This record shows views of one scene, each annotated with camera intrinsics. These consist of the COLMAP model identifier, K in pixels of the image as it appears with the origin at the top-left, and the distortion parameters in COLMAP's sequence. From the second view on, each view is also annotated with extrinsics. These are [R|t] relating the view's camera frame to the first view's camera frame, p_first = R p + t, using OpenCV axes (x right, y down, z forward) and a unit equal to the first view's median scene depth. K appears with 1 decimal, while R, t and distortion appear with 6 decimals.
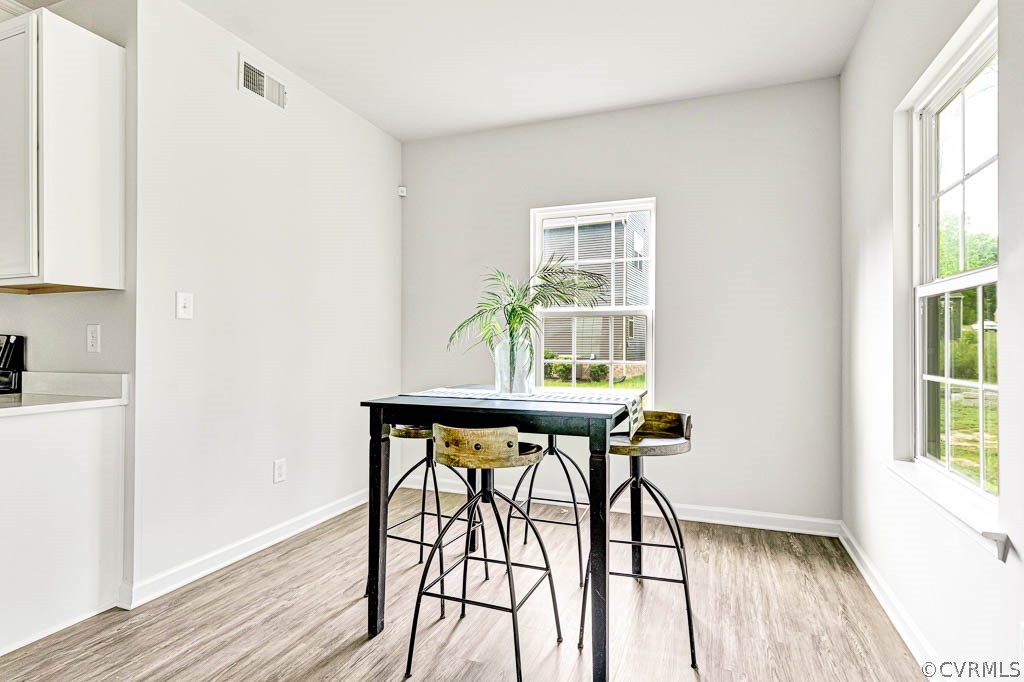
lens RADIAL K [[529.1, 0, 512.0], [0, 529.1, 341.0], [0, 0, 1]] dist [0.000979, -0.000024]
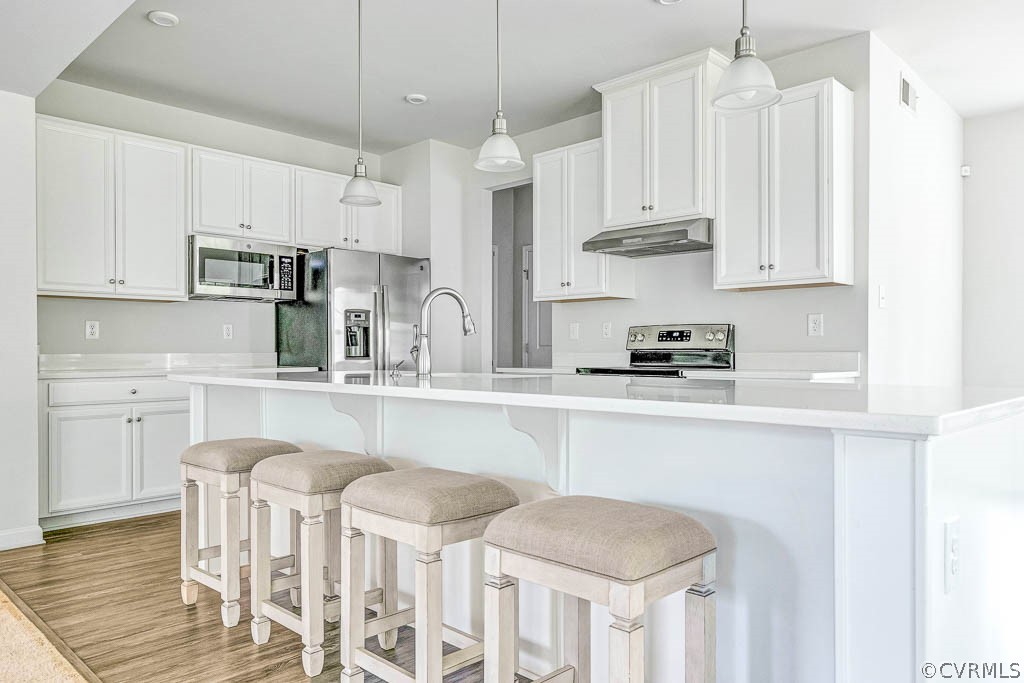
lens RADIAL K [[711.3, 0, 515.1], [0, 711.3, 345.4], [0, 0, 1]] dist [0.006654, 0.002661]
pose [[0.918833, -0.004609, -0.394619, -0.776688], [0.003770, 0.999989, -0.002900, 0.045507], [0.394628, 0.001177, 0.918840, -0.832592]]
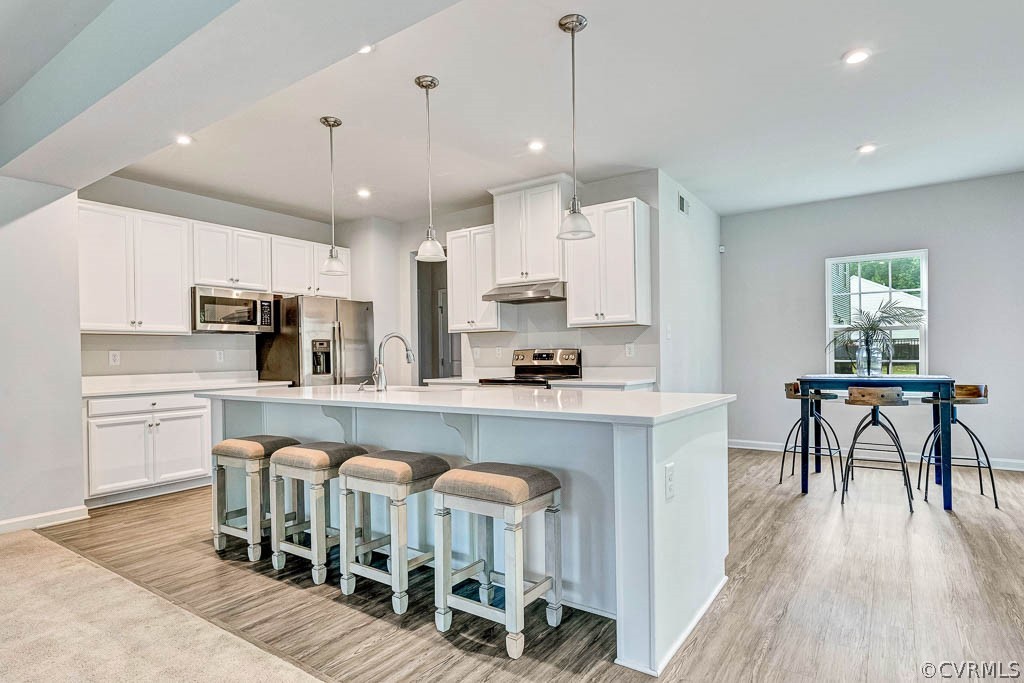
lens RADIAL K [[542.2, 0, 524.8], [0, 542.2, 358.3], [0, 0, 1]] dist [-0.000375, -0.000197]
pose [[0.973956, -0.013753, -0.226318, -0.712014], [0.016160, 0.999831, 0.008789, 0.001802], [0.226159, -0.012217, 0.974014, -1.074755]]
